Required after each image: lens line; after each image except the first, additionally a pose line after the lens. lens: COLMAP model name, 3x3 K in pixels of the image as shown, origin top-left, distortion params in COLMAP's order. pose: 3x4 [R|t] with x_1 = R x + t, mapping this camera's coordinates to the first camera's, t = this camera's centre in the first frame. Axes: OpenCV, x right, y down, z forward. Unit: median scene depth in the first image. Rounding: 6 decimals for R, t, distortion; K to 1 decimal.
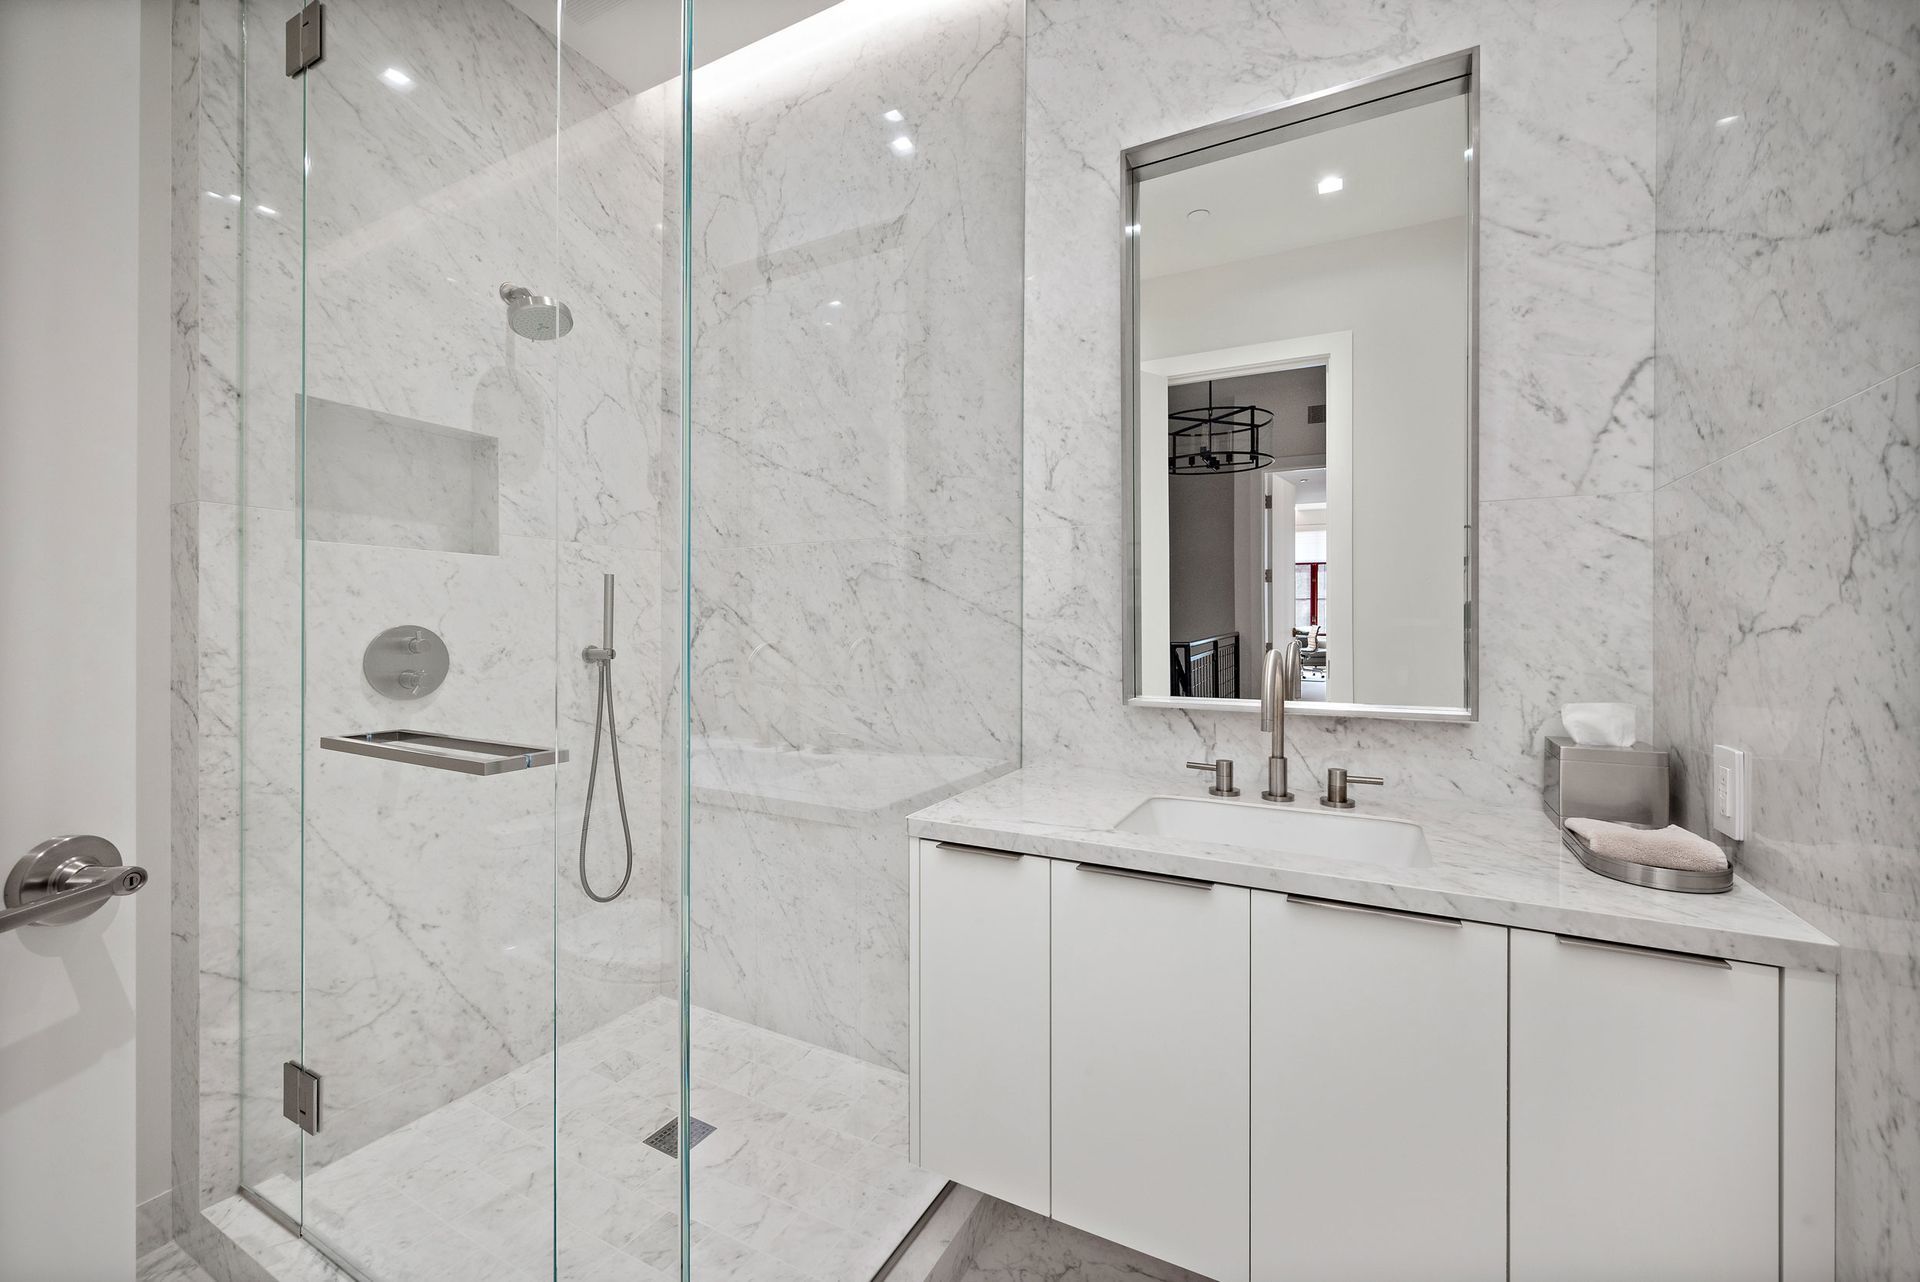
lens RADIAL K [[781.7, 0, 948.9], [0, 781.7, 630.6], [0, 0, 1]] dist [-0.001085, -0.001034]
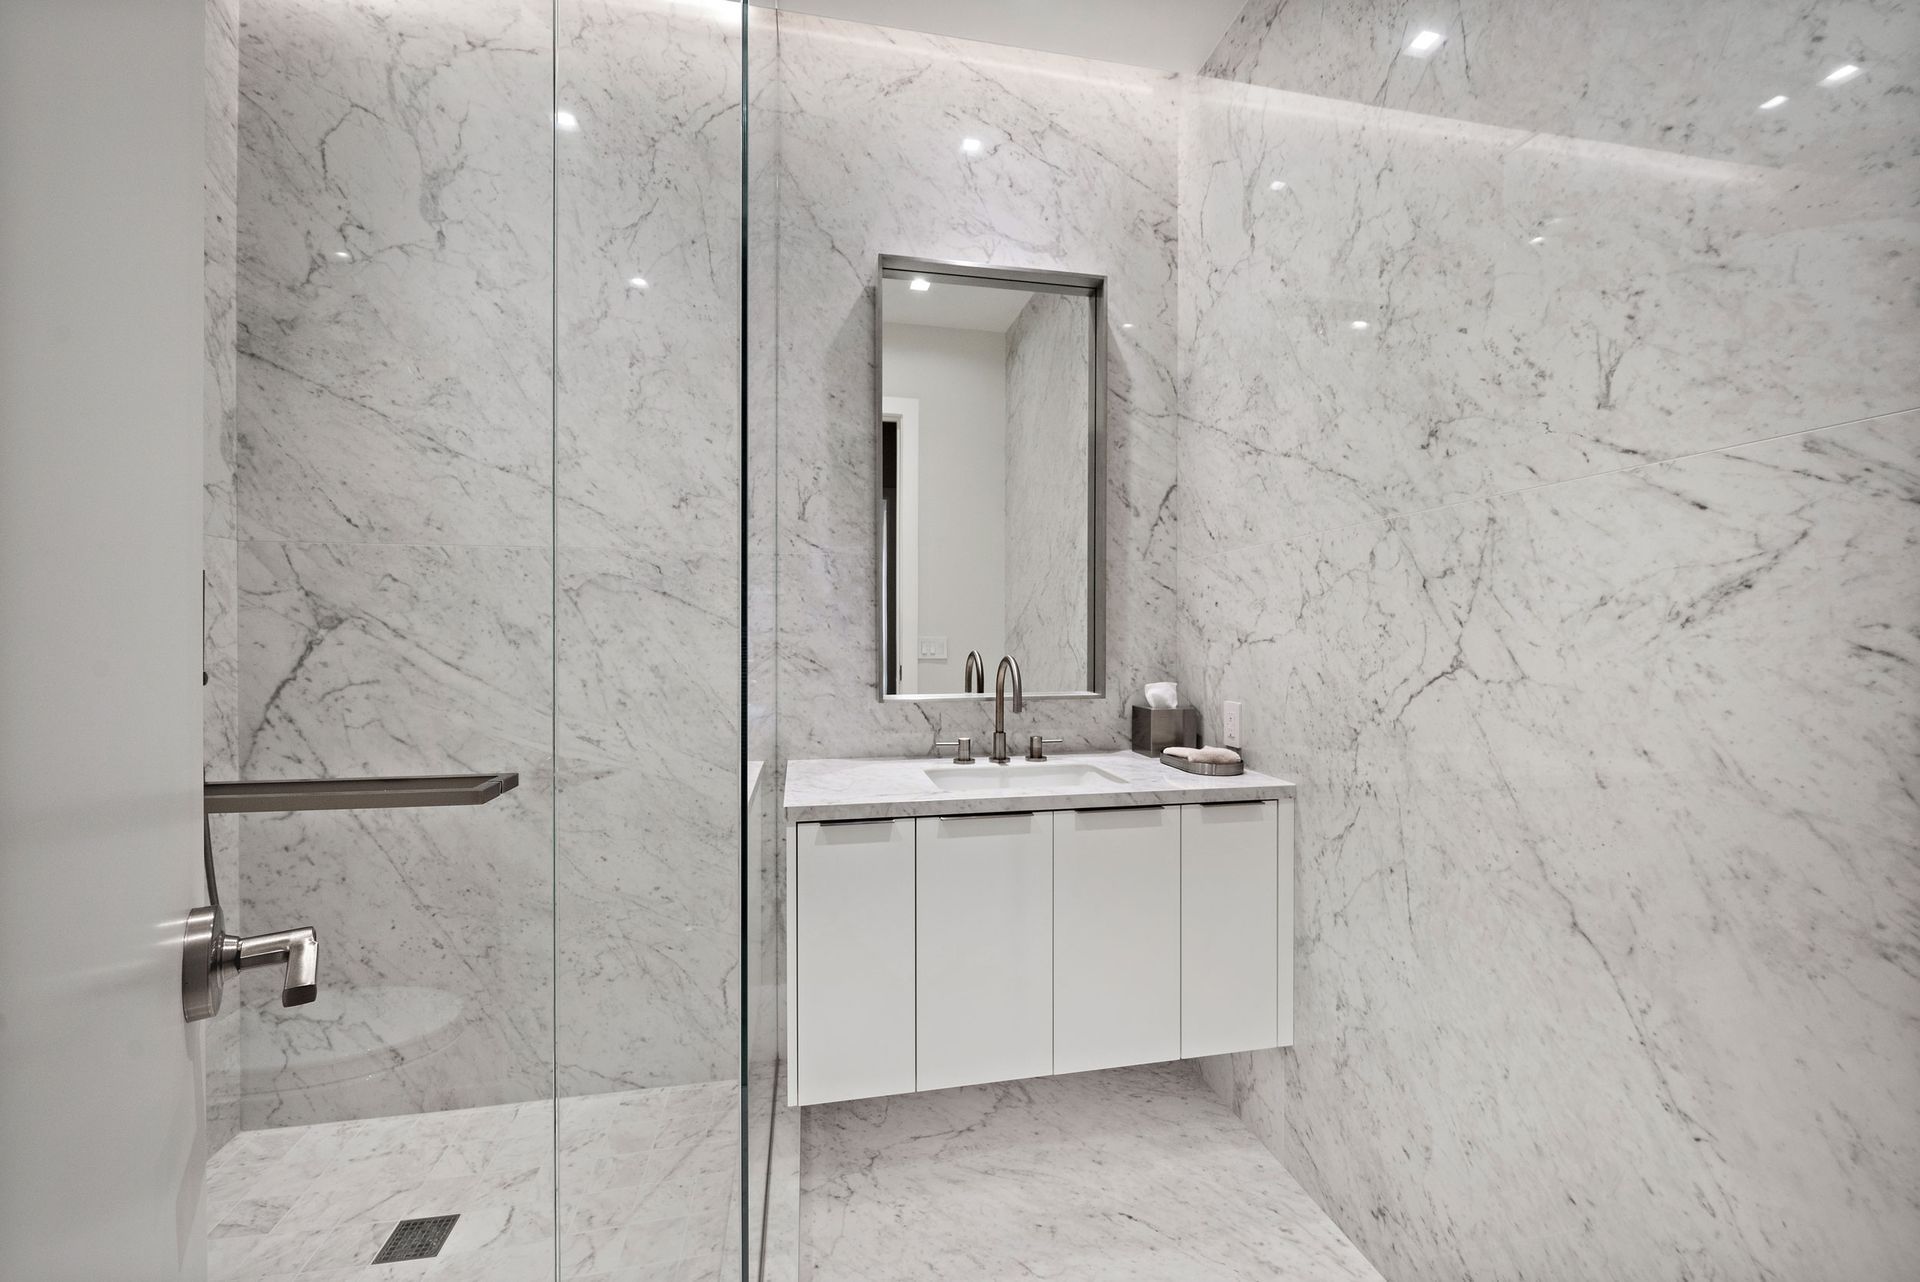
lens RADIAL K [[781.7, 0, 998.1], [0, 781.7, 643.7], [0, 0, 1]] dist [-0.001085, -0.001034]
pose [[0.757481, -0.007093, 0.652819, -0.433071], [0.004480, 0.999974, 0.005667, -0.004634], [-0.652842, -0.001368, 0.757493, -0.056967]]
